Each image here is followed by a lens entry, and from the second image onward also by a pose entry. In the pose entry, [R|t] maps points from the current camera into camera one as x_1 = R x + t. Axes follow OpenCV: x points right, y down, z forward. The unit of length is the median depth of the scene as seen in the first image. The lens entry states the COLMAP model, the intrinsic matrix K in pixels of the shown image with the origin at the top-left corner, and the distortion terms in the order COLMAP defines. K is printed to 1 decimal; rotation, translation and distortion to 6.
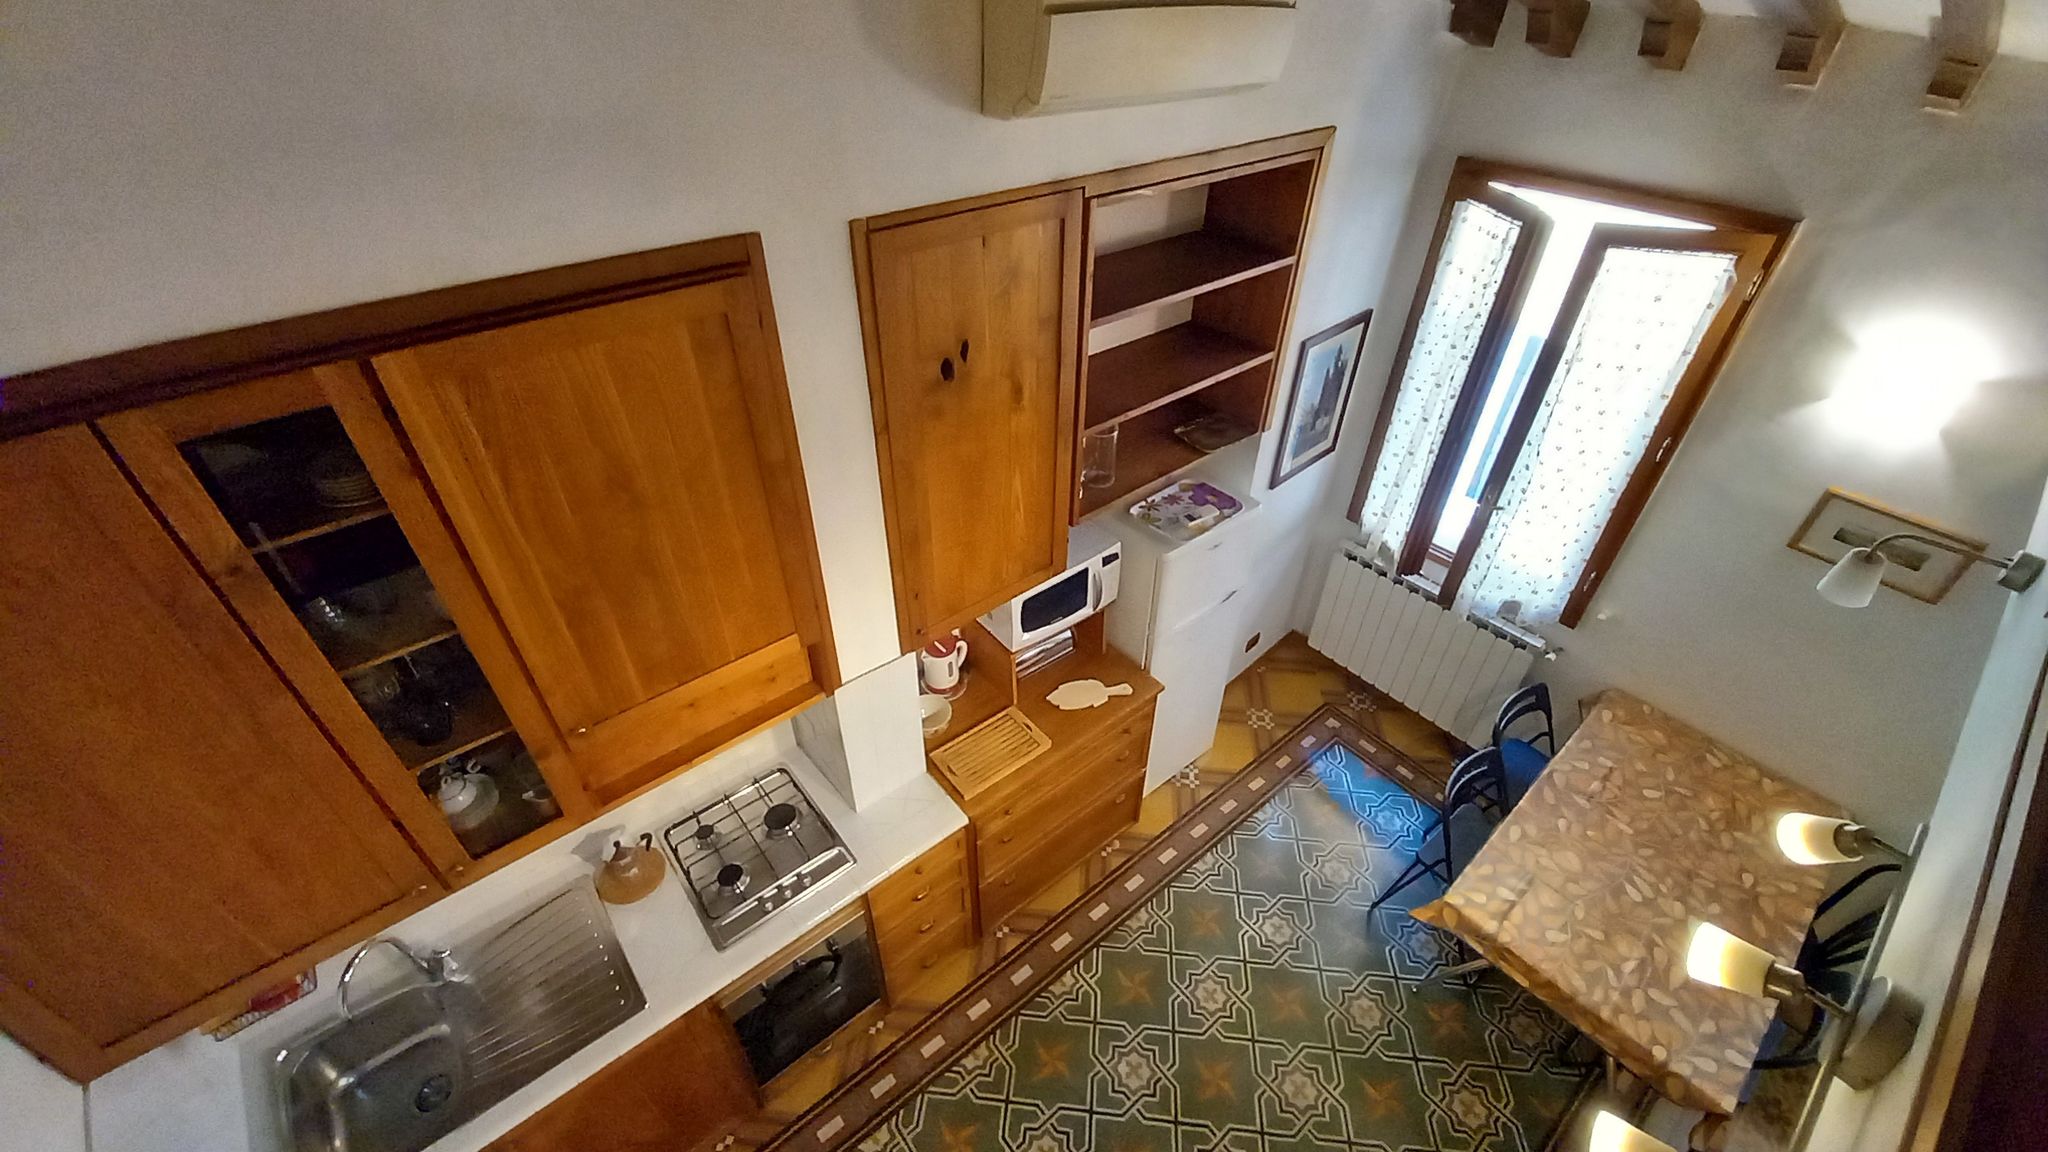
lens RADIAL K [[808.2, 0, 1040.0], [0, 808.2, 571.2], [0, 0, 1]] dist [-0.000719, -0.000212]
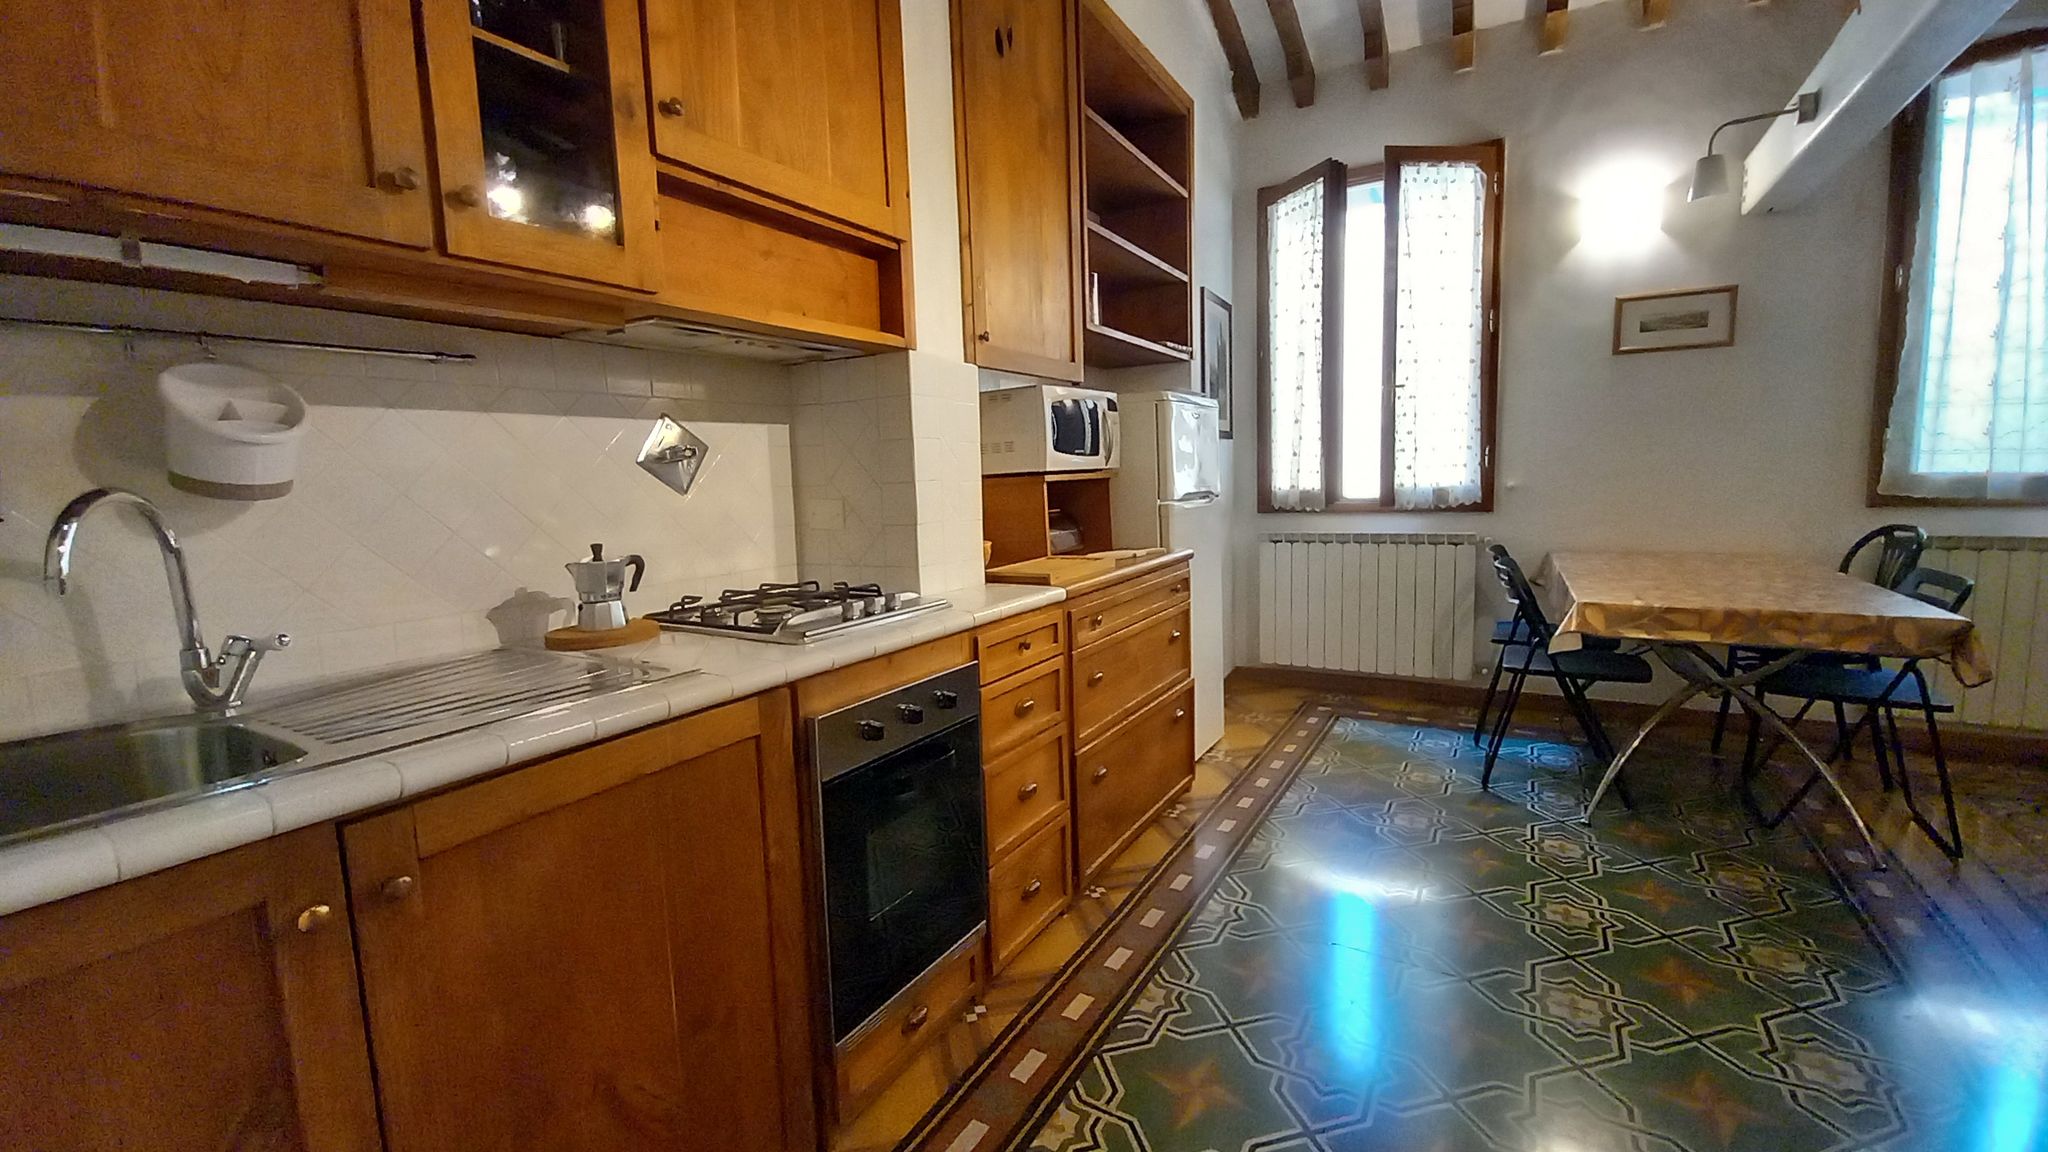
lens RADIAL K [[808.2, 0, 1040.0], [0, 808.2, 571.2], [0, 0, 1]] dist [-0.000719, -0.000212]
pose [[0.941182, -0.087562, 0.326358, -0.341831], [0.243783, 0.844758, -0.476396, 0.618873], [-0.233979, 0.527936, 0.816417, 0.356228]]
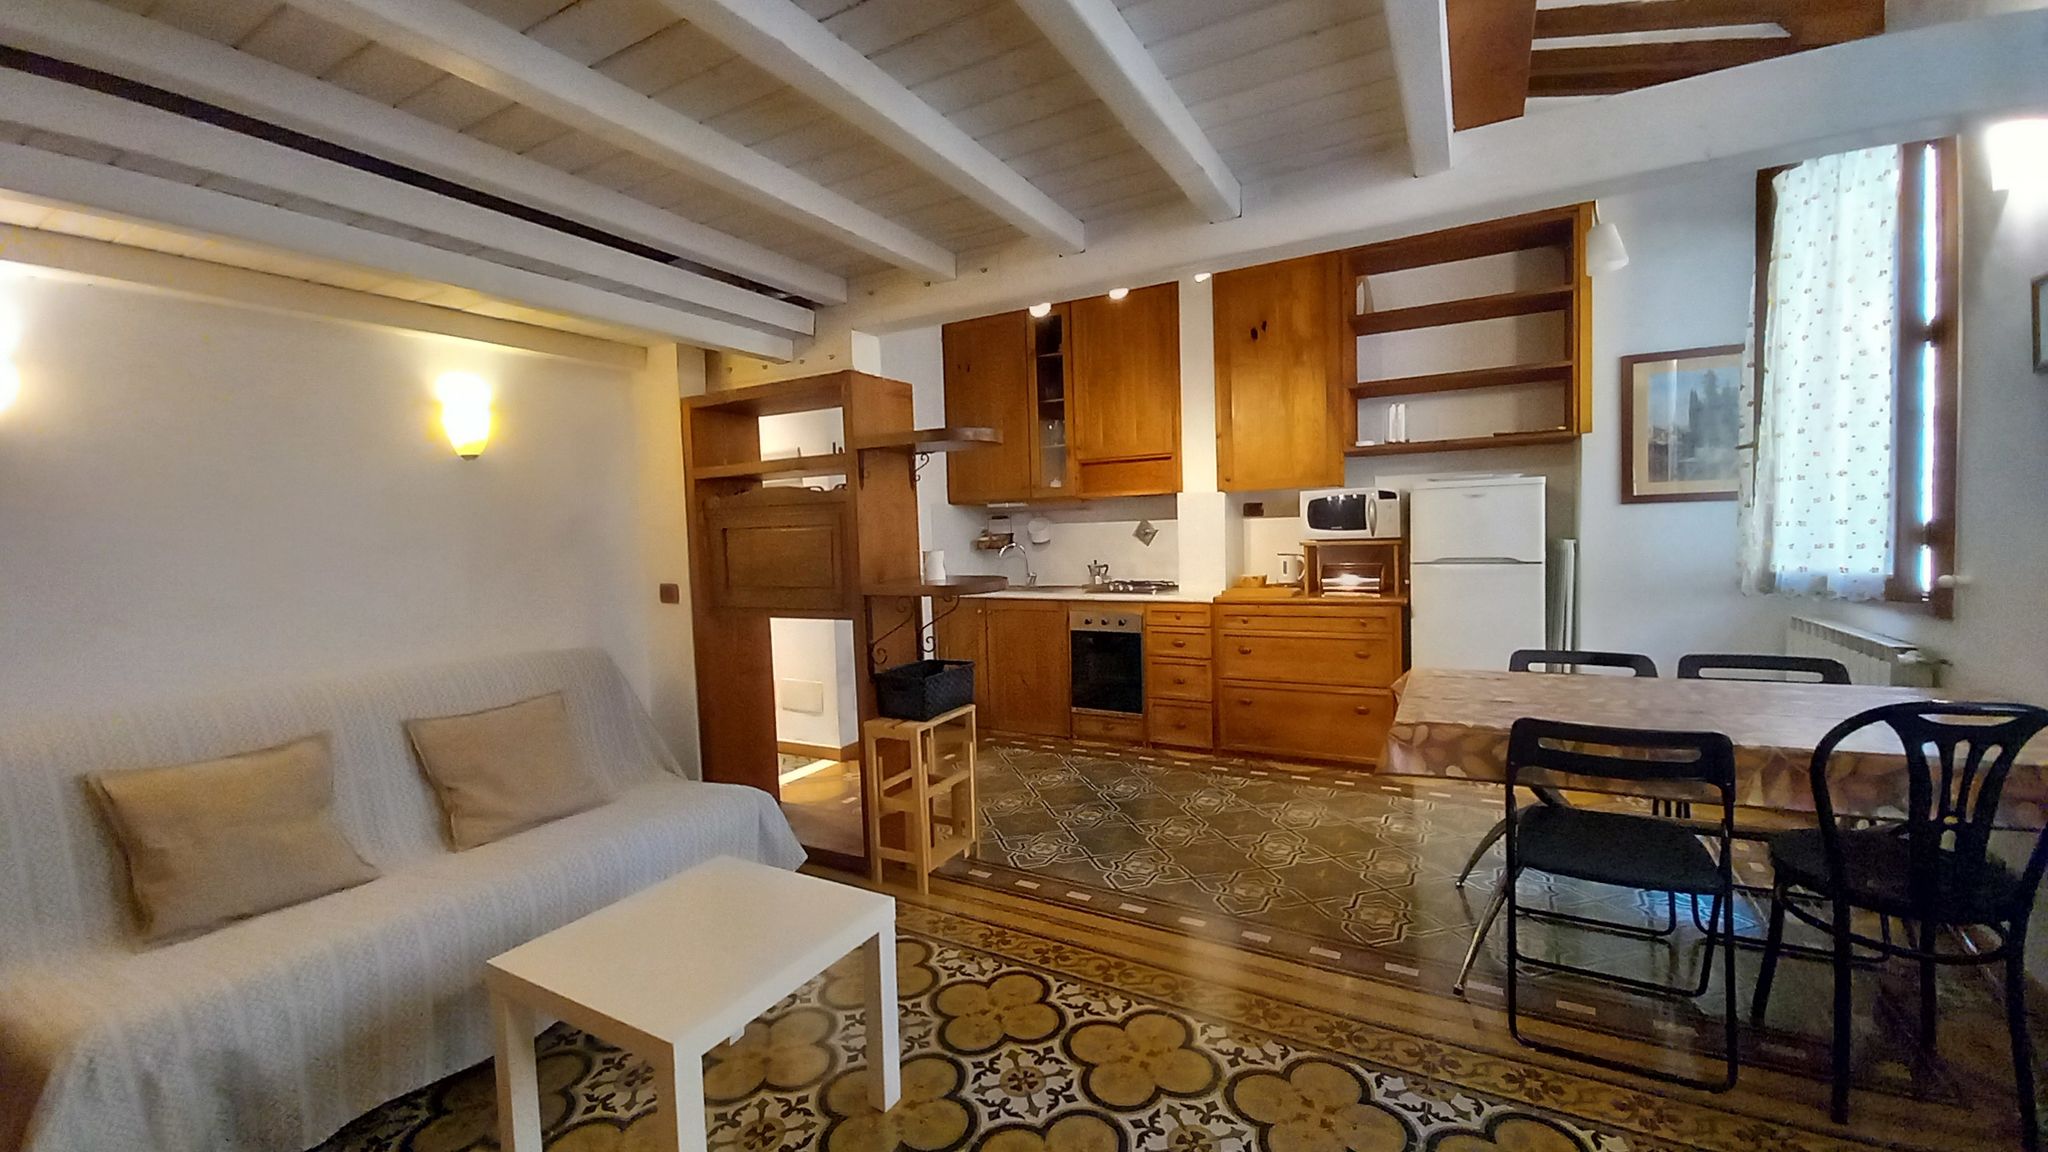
lens RADIAL K [[808.2, 0, 1040.0], [0, 808.2, 571.2], [0, 0, 1]] dist [-0.000719, -0.000212]
pose [[0.360711, 0.013883, -0.932575, 1.245426], [-0.544676, 0.814806, -0.198545, 0.739103], [0.757111, 0.579568, 0.301471, 0.203346]]
